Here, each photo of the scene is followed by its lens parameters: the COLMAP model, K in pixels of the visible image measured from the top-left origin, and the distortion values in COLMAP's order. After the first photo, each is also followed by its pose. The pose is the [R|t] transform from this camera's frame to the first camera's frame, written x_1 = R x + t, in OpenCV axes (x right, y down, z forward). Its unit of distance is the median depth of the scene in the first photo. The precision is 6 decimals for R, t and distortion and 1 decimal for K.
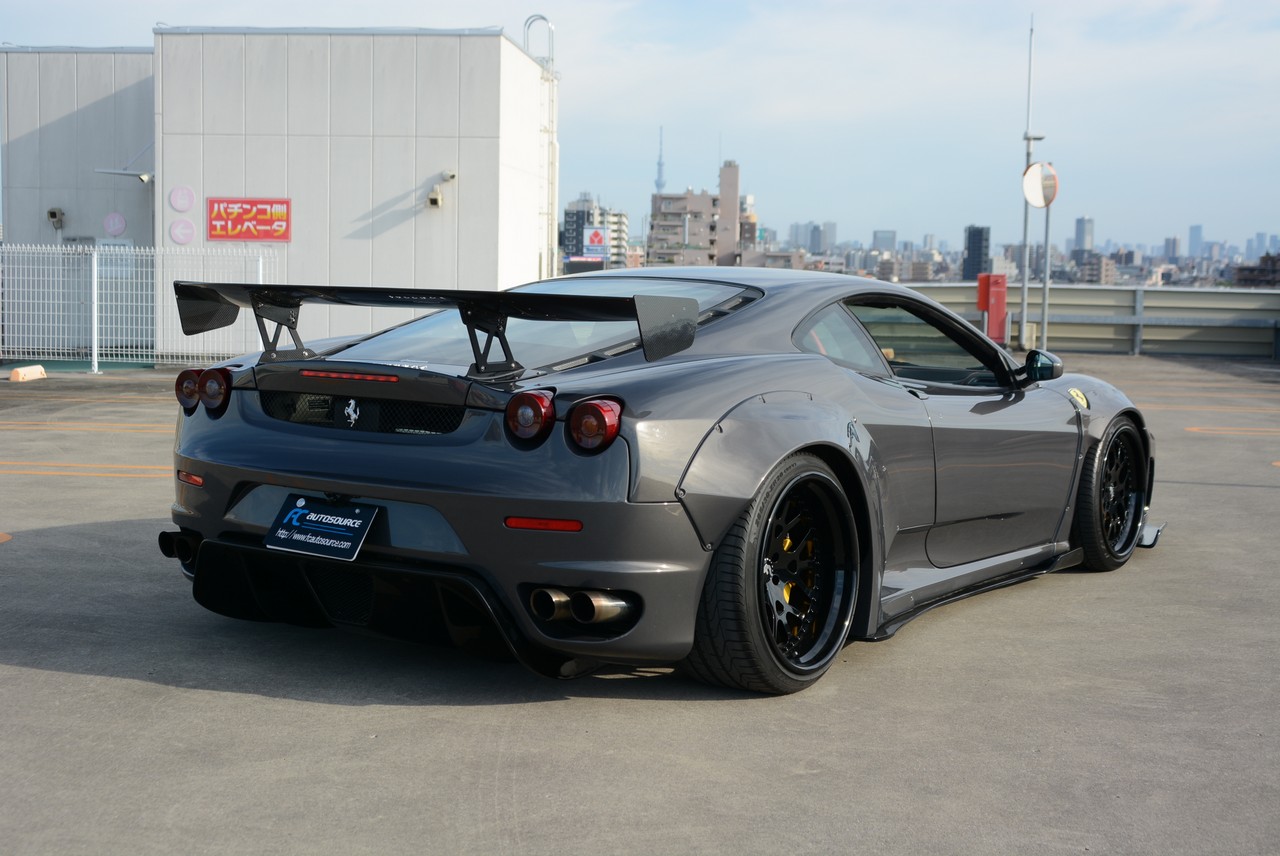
lens RADIAL K [[1777.0, 0, 653.1], [0, 1777.0, 415.8], [0, 0, 1]] dist [-0.047574, 0.000000]
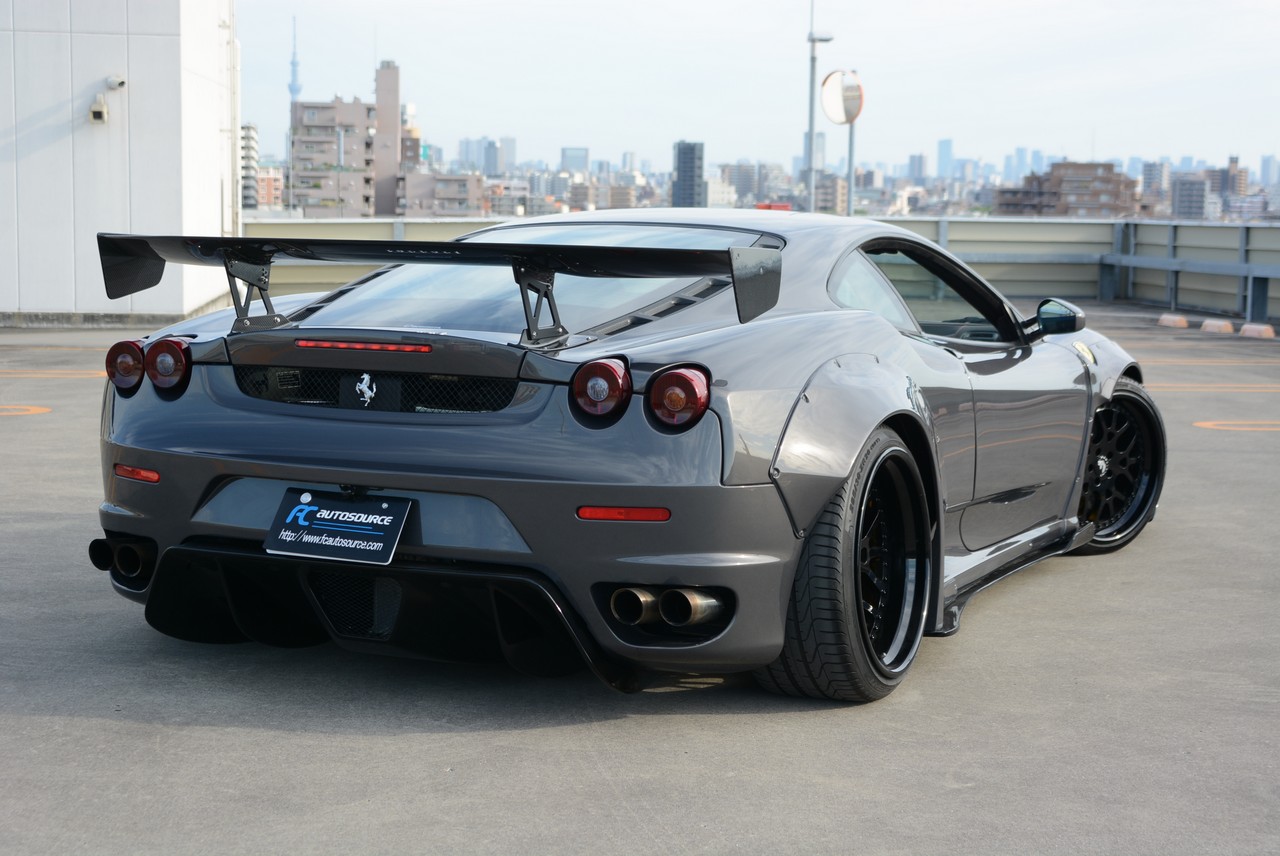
lens RADIAL K [[2184.4, 0, 644.5], [0, 2184.4, 426.1], [0, 0, 1]] dist [0.046245, 0.000000]
pose [[0.987336, -0.021865, 0.157132, -0.204266], [0.018299, 0.999542, 0.024106, -0.006882], [-0.157587, -0.020925, 0.987283, -0.044071]]
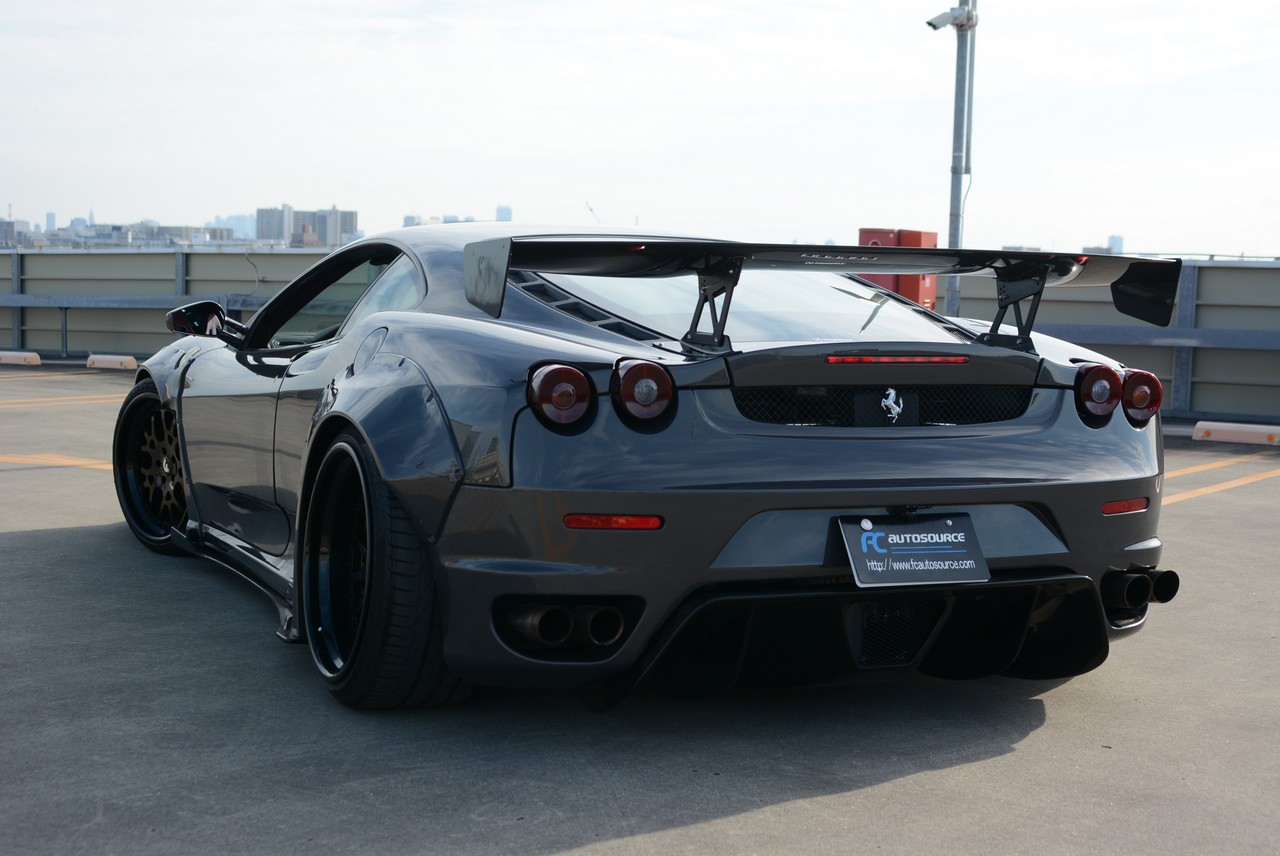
lens RADIAL K [[1795.9, 0, 636.4], [0, 1795.9, 430.7], [0, 0, 1]] dist [-0.036457, 0.000000]
pose [[0.531930, -0.079004, 0.843095, -0.924650], [0.055529, 0.996750, 0.058368, -0.044326], [-0.844966, 0.015768, 0.534588, 0.669287]]
